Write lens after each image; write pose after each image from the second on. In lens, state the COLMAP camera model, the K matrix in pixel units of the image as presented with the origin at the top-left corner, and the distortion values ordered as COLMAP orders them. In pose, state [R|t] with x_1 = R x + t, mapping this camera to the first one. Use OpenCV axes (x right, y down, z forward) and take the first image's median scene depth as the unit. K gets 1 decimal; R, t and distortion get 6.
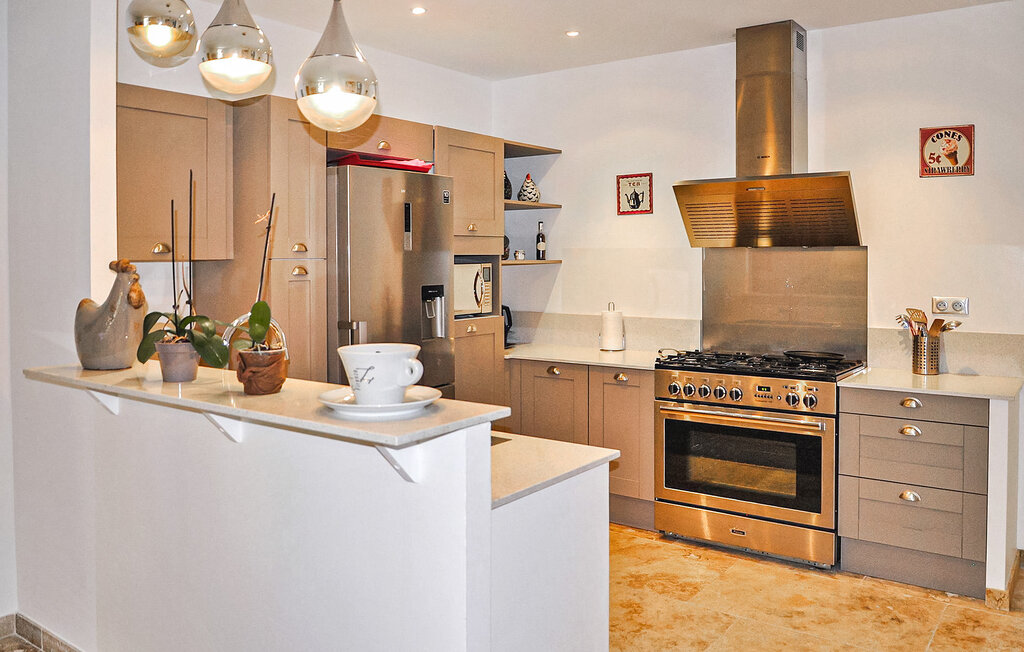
lens RADIAL K [[817.1, 0, 511.8], [0, 817.1, 322.7], [0, 0, 1]] dist [-0.076394, 0.012428]
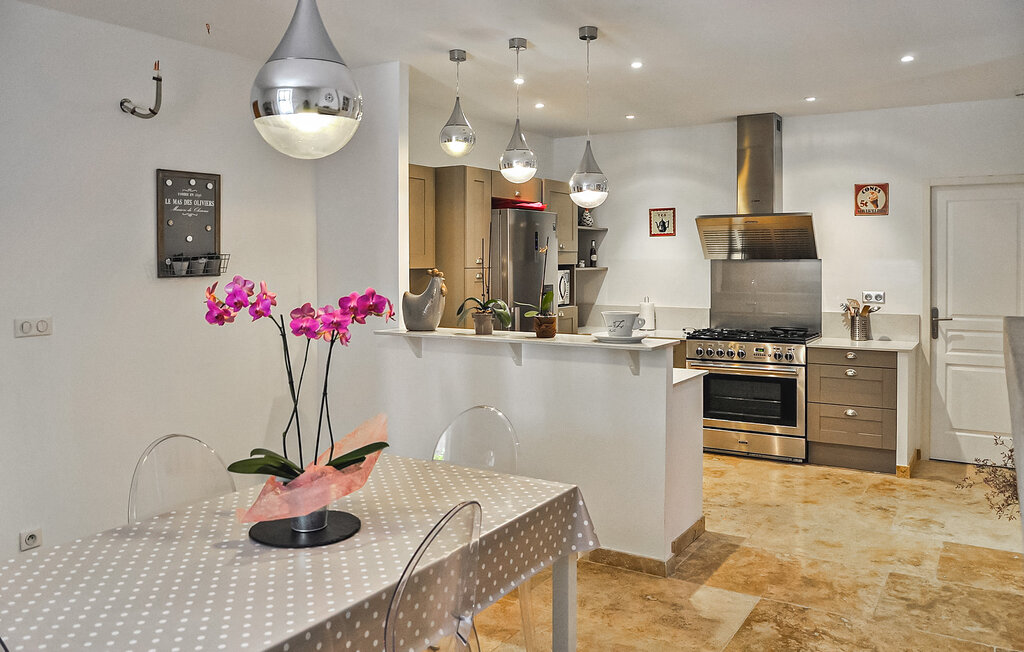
lens RADIAL K [[817.1, 0, 511.7], [0, 817.1, 326.6], [0, 0, 1]] dist [-0.076394, 0.012428]
pose [[0.997096, -0.005878, 0.075932, -0.282586], [0.005786, 0.999982, 0.001419, 0.030054], [-0.075939, -0.000975, 0.997112, -0.525334]]
